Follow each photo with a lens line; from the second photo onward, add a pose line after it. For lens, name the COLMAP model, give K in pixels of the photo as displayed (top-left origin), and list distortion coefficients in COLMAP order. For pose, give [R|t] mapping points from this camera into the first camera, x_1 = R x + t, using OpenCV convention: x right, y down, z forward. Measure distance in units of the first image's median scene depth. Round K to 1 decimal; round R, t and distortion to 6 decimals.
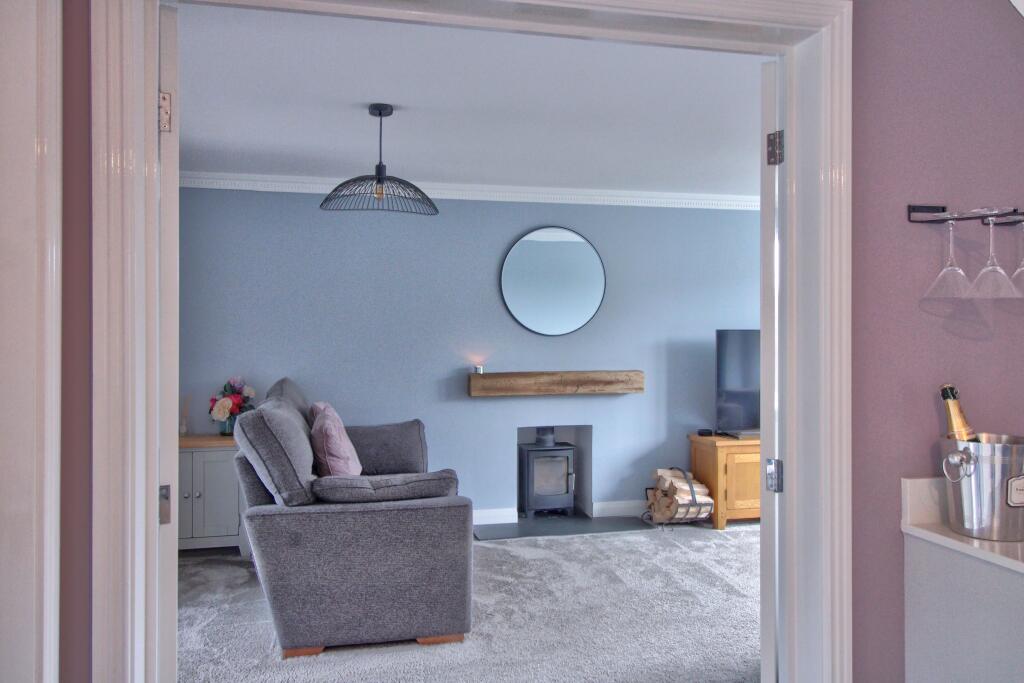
lens RADIAL K [[831.3, 0, 520.6], [0, 831.3, 335.5], [0, 0, 1]] dist [0.034235, -0.000426]
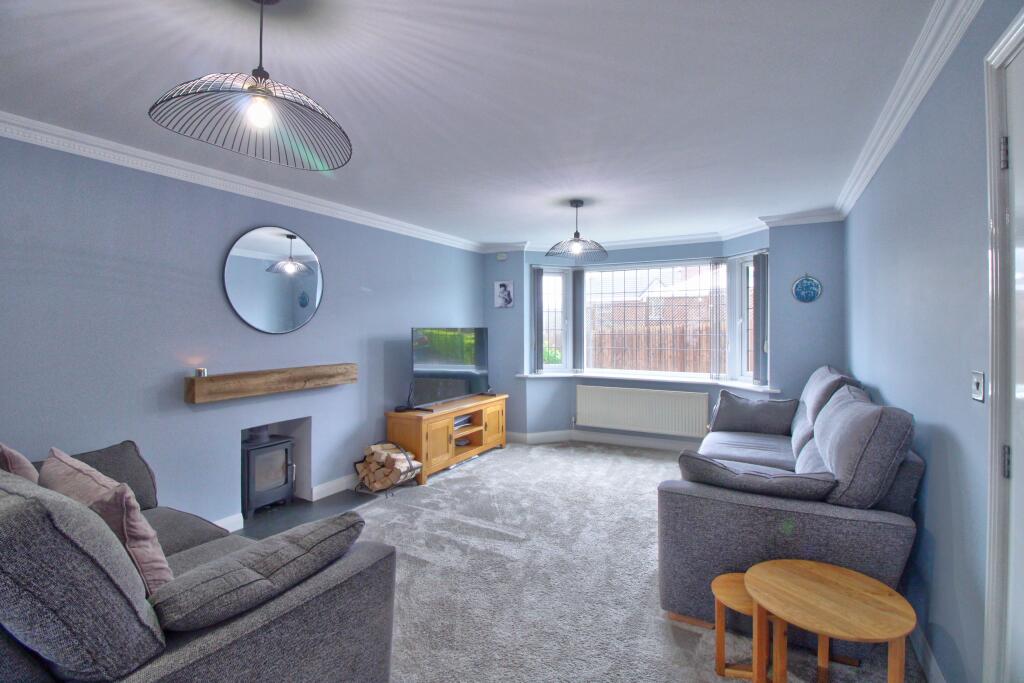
lens RADIAL K [[481.4, 0, 525.3], [0, 481.4, 327.4], [0, 0, 1]] dist [-0.004857, -0.005595]
pose [[0.672942, -0.001836, 0.739693, -0.196072], [0.010313, 0.999923, -0.006901, -0.000903], [-0.739624, 0.012273, 0.672909, 0.379545]]
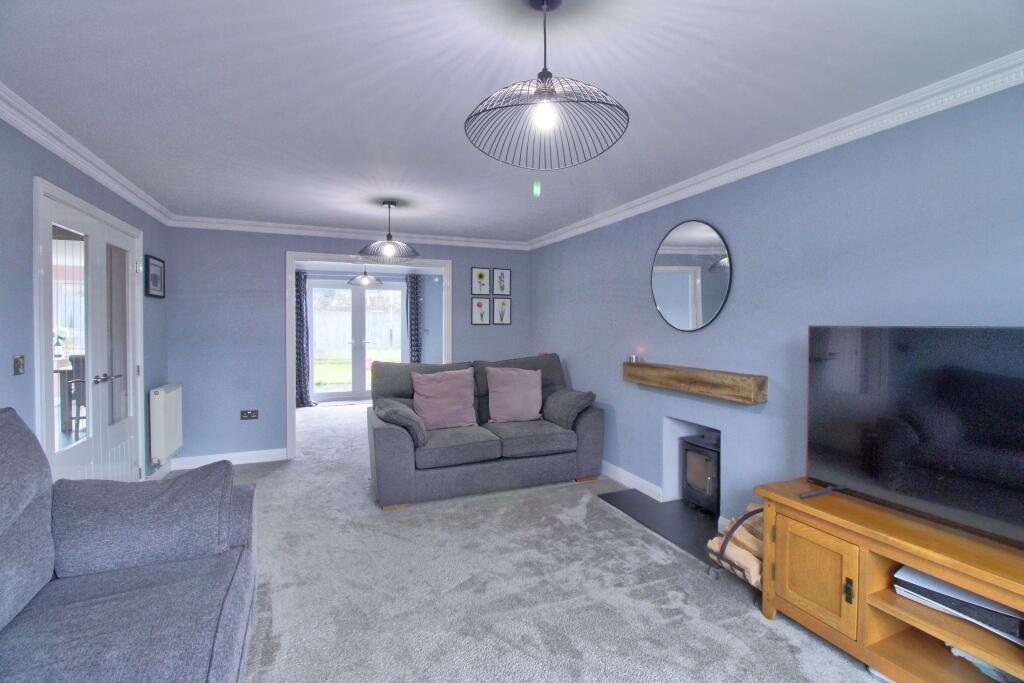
lens RADIAL K [[481.4, 0, 519.1], [0, 481.4, 331.9], [0, 0, 1]] dist [-0.004857, -0.005595]
pose [[0.146770, 0.014694, -0.989062, 0.587653], [-0.008477, 0.999872, 0.013597, -0.005404], [0.989134, 0.006389, 0.146875, 0.725911]]
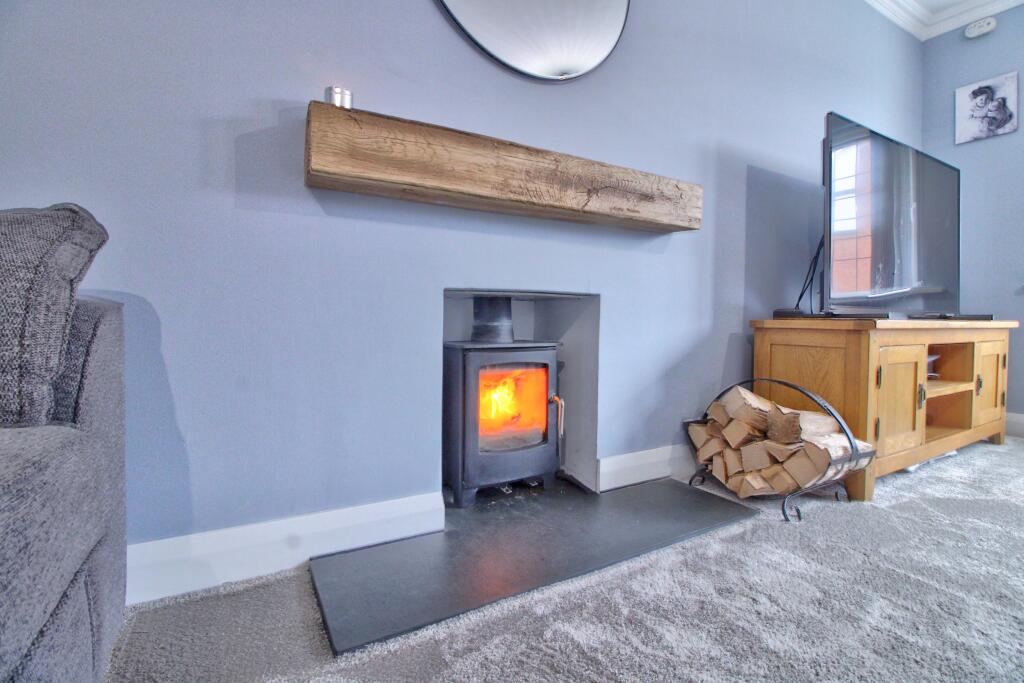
lens RADIAL K [[481.4, 0, 525.3], [0, 481.4, 325.0], [0, 0, 1]] dist [-0.004857, -0.005595]
pose [[0.957834, 0.005951, 0.287261, -0.032578], [-0.006829, 0.999975, 0.002053, 0.128318], [-0.287241, -0.003928, 0.957850, 0.775585]]
